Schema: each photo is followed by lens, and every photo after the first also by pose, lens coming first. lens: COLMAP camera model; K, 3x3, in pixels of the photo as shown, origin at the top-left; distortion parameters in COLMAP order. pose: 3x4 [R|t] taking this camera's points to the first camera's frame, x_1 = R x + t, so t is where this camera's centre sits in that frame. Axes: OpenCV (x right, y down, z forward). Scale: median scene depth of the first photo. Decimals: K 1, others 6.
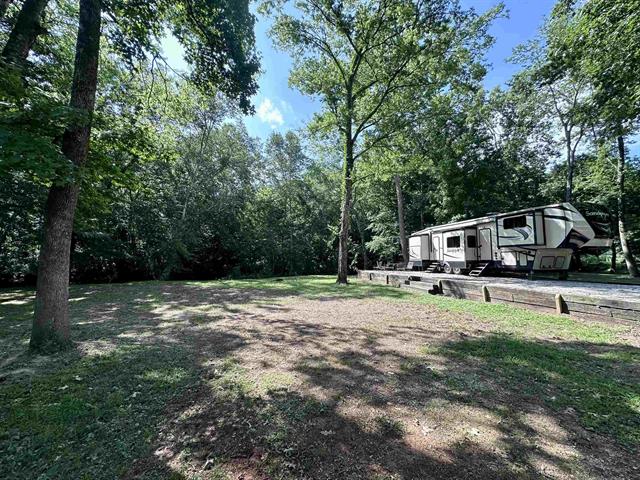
lens RADIAL K [[258.2, 0, 320.0], [0, 258.2, 240.0], [0, 0, 1]] dist [-0.000144, 0.000063]
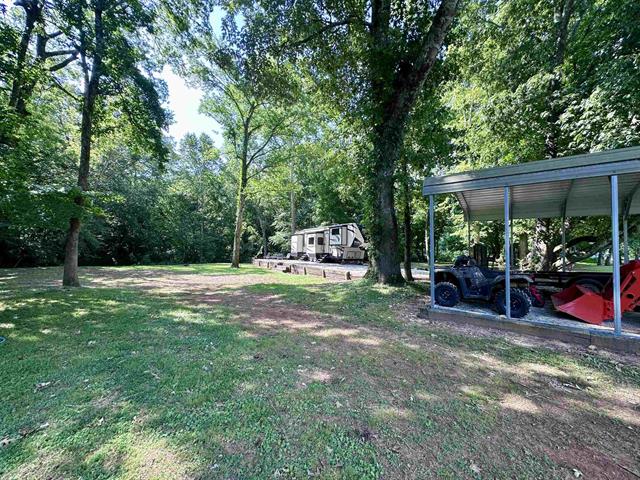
lens RADIAL K [[258.2, 0, 320.0], [0, 258.2, 240.0], [0, 0, 1]] dist [-0.000144, 0.000063]
pose [[0.956899, 0.032337, 0.288617, 0.112487], [-0.042422, 0.998686, 0.028755, -0.040914], [-0.287308, -0.039759, 0.957013, -0.455691]]
